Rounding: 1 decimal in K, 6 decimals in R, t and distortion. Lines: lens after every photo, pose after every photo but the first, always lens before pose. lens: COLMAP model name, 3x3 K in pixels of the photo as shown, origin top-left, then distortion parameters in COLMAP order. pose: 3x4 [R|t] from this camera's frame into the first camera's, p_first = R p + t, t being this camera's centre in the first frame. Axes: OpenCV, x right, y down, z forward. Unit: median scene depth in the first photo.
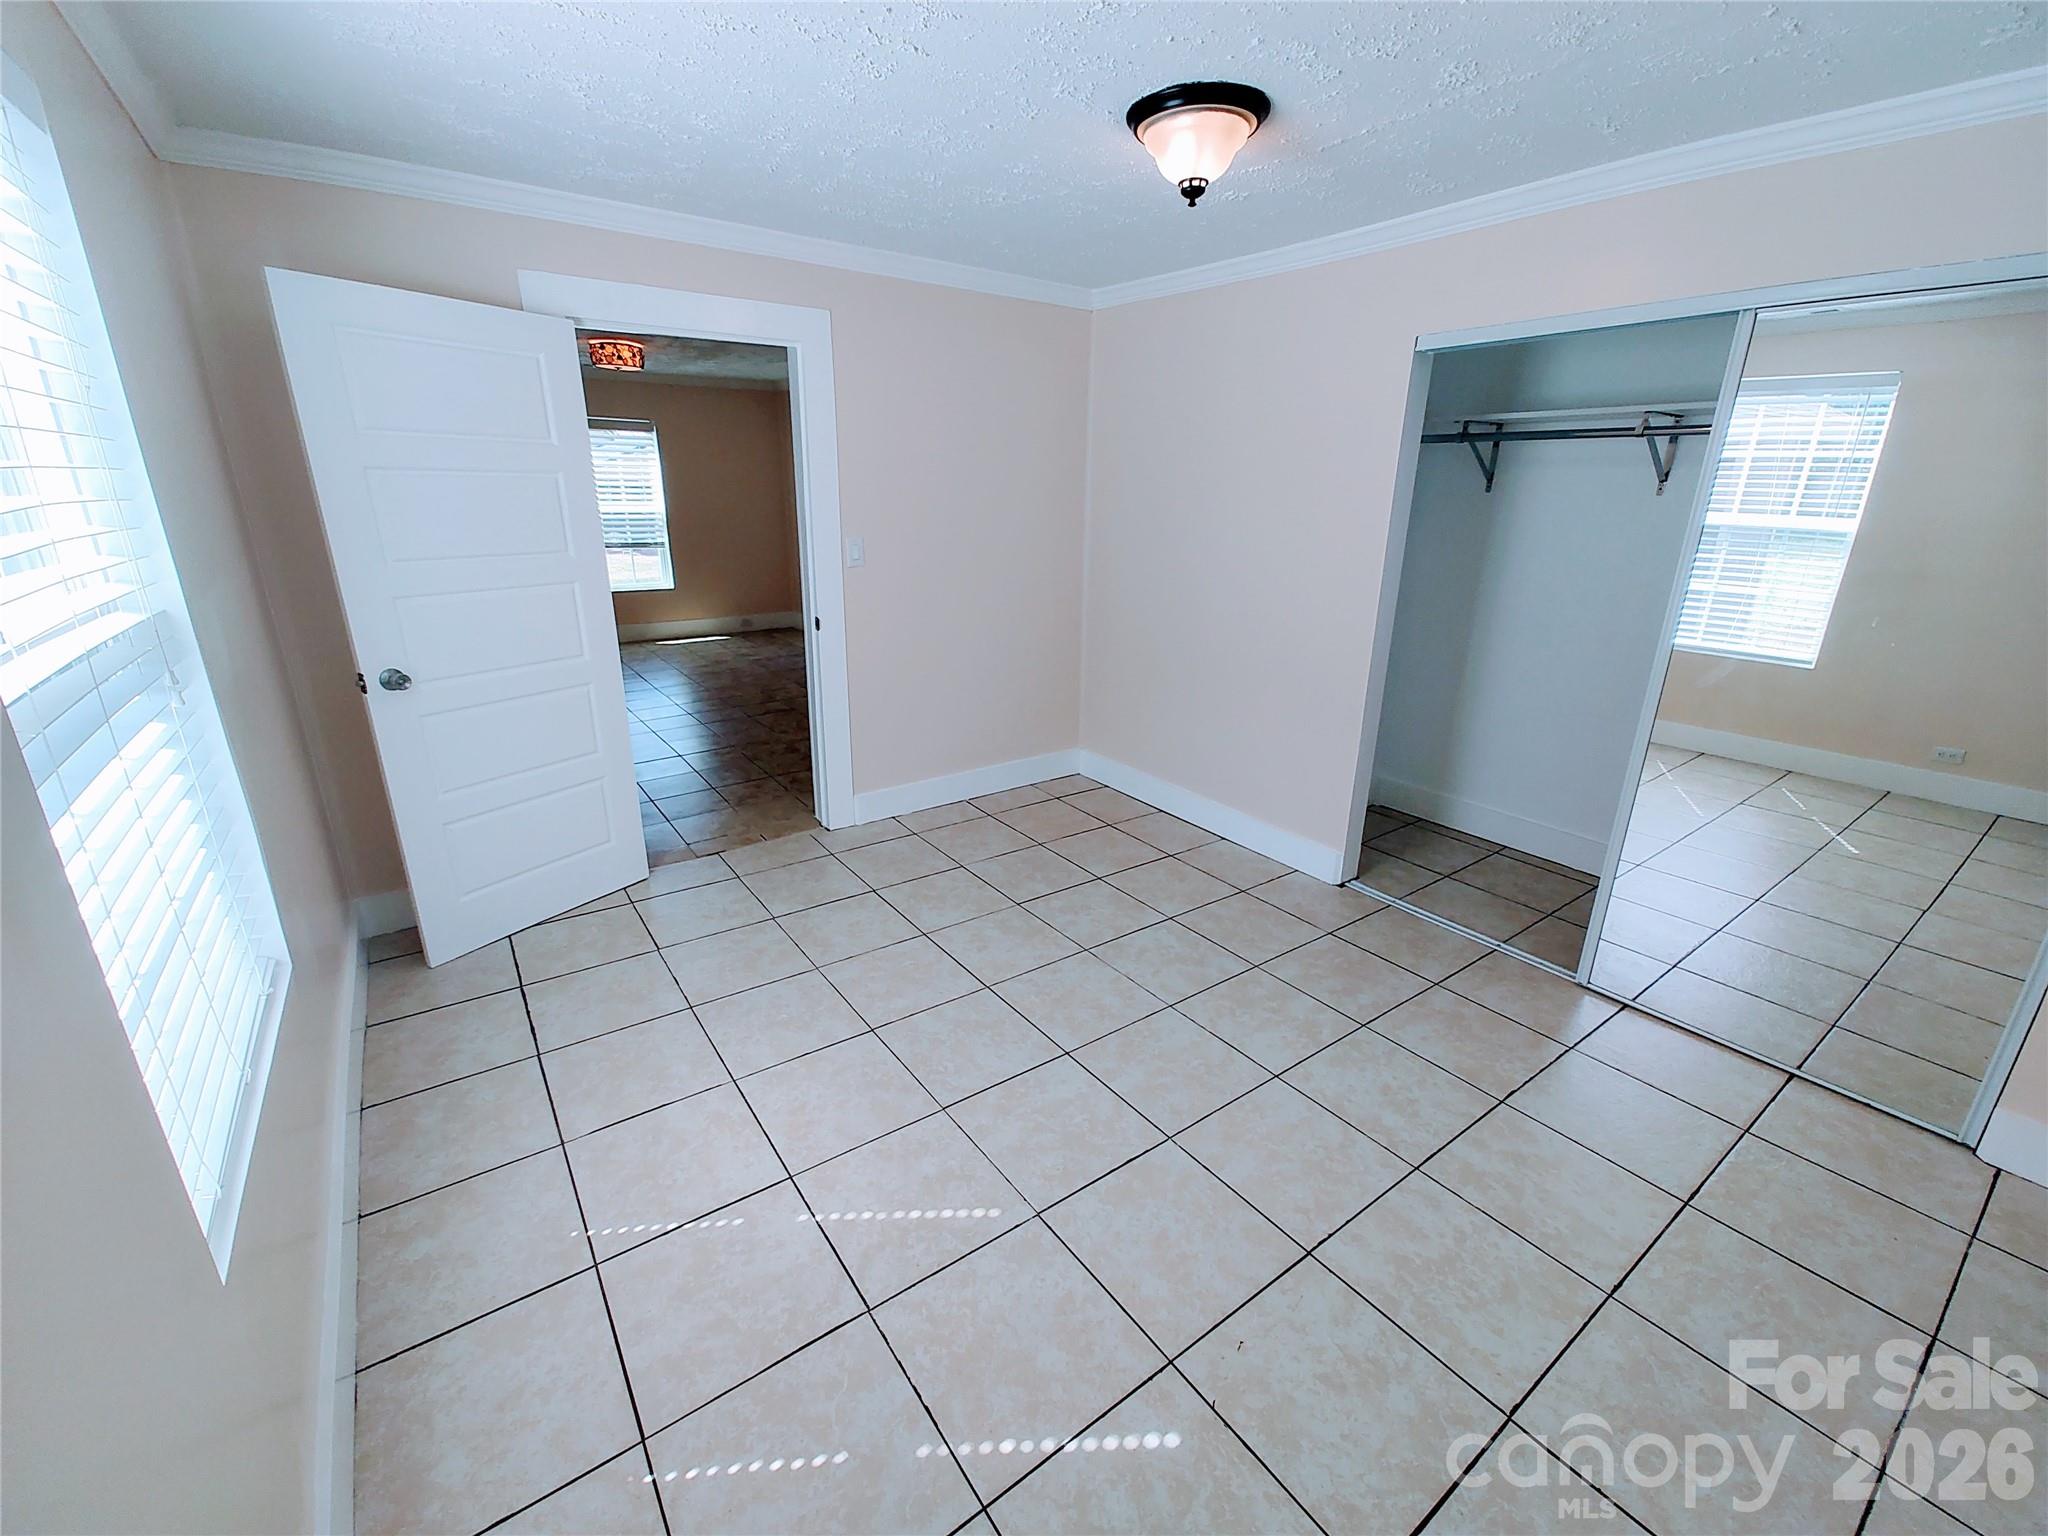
lens RADIAL K [[849.3, 0, 1025.1], [0, 849.3, 756.0], [0, 0, 1]] dist [-0.005017, 0.002658]
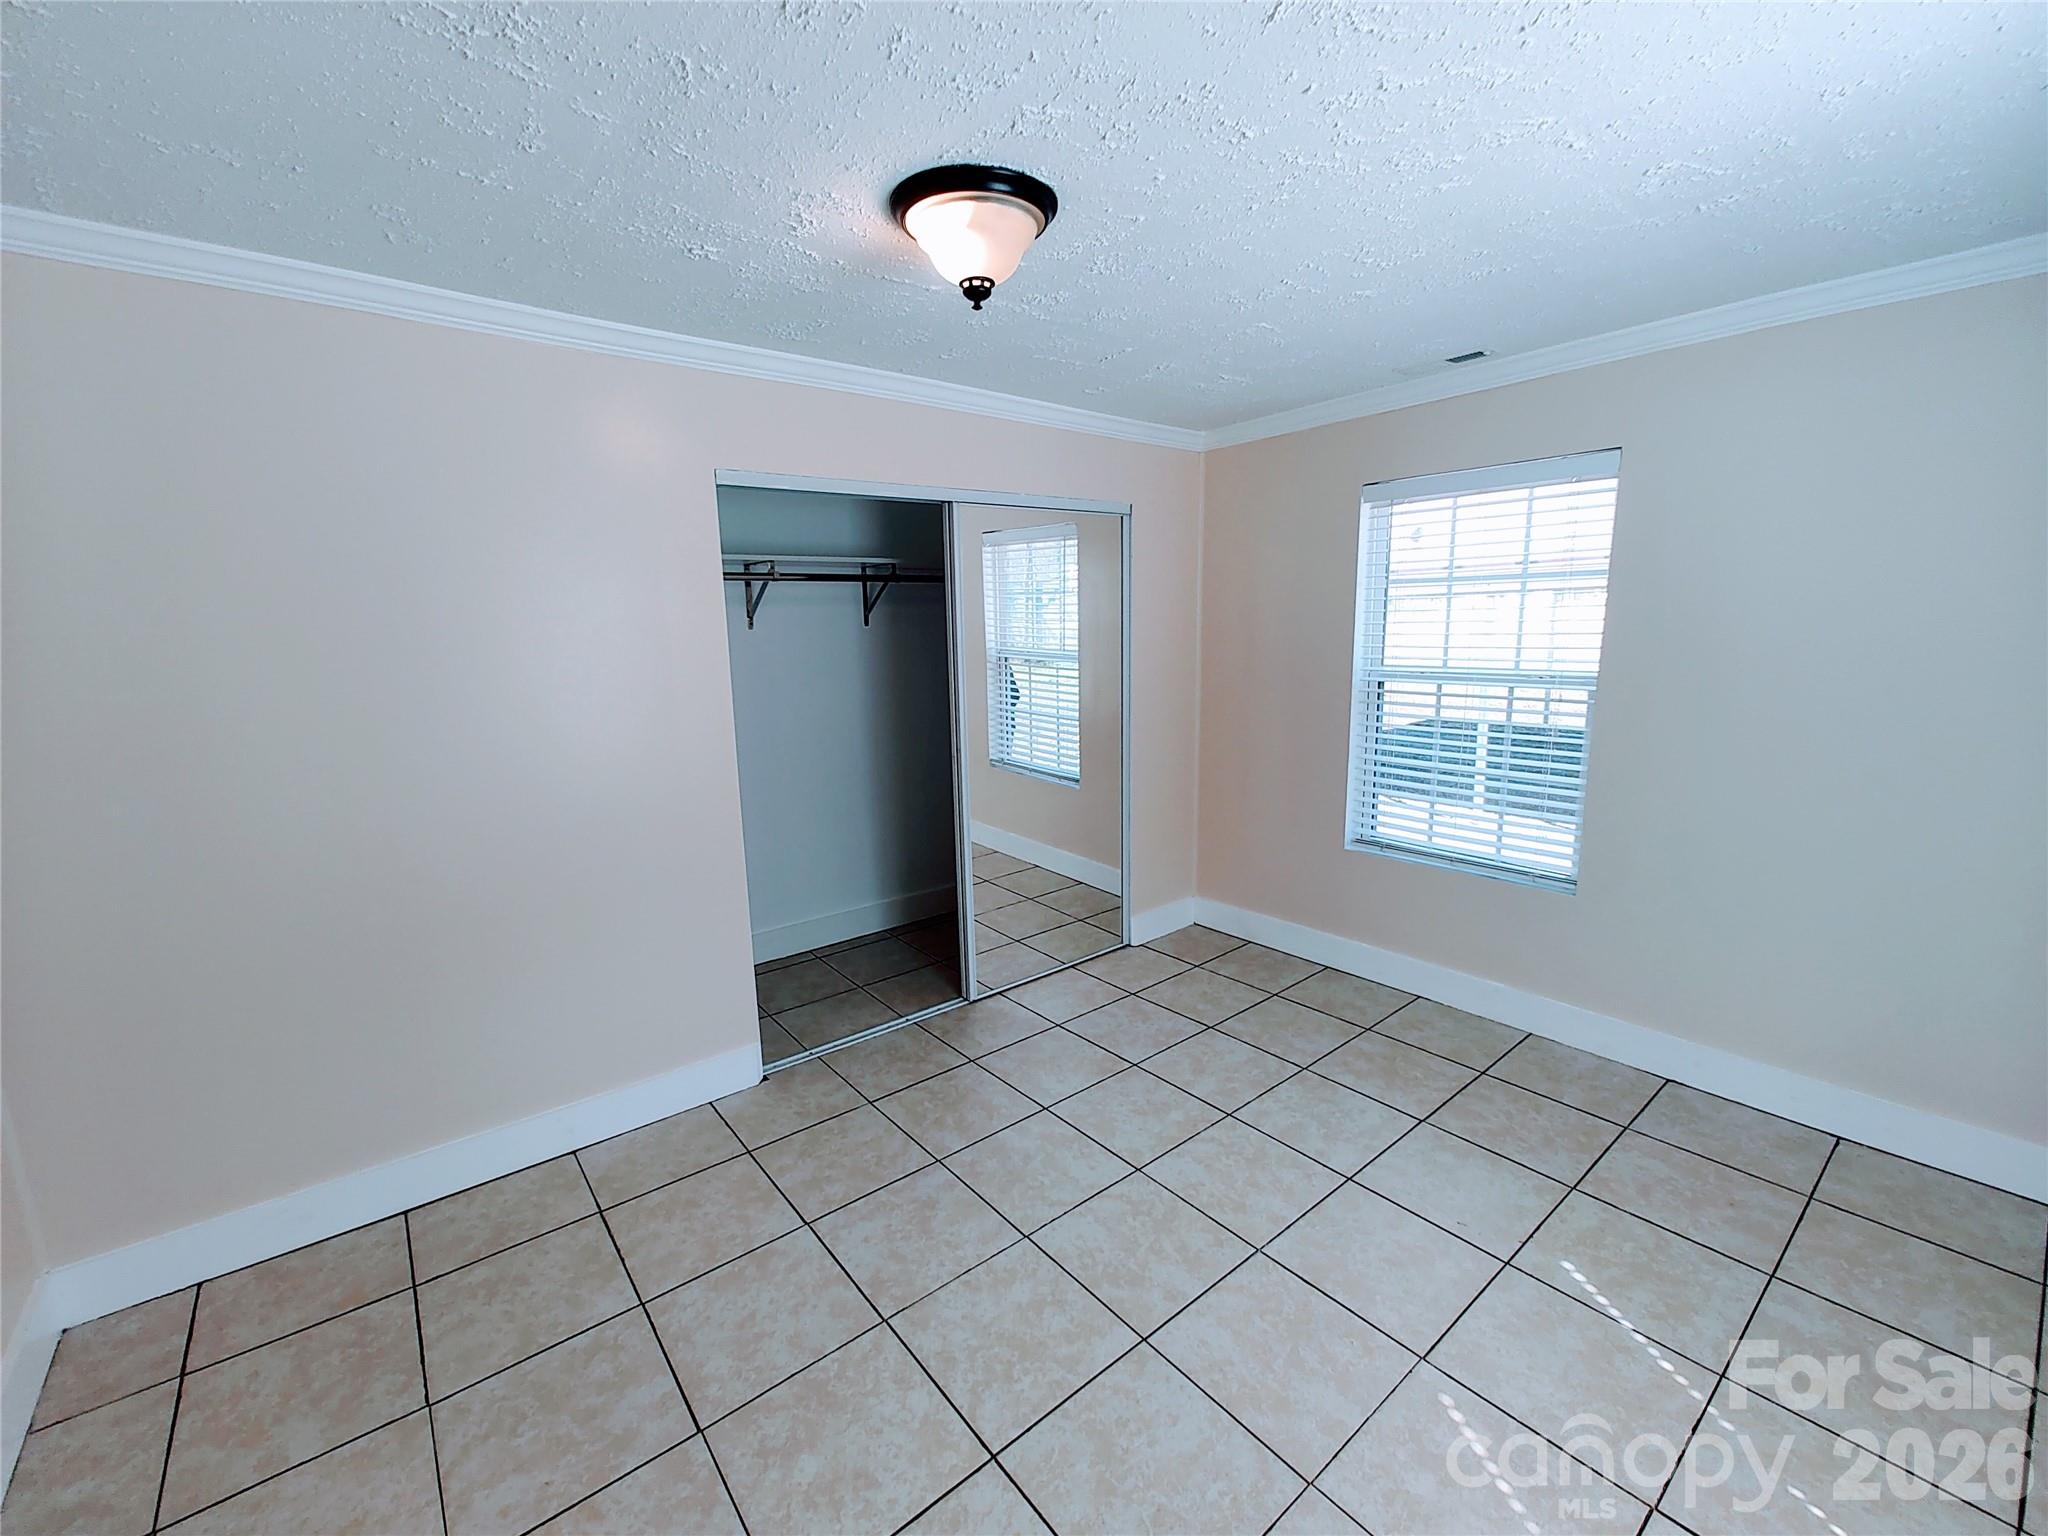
lens RADIAL K [[849.3, 0, 1022.7], [0, 849.3, 752.2], [0, 0, 1]] dist [-0.005017, 0.002658]
pose [[-0.042732, -0.168800, 0.984724, -0.507285], [0.326766, 0.929055, 0.173437, -0.258300], [-0.944139, 0.329185, 0.015458, 0.765922]]
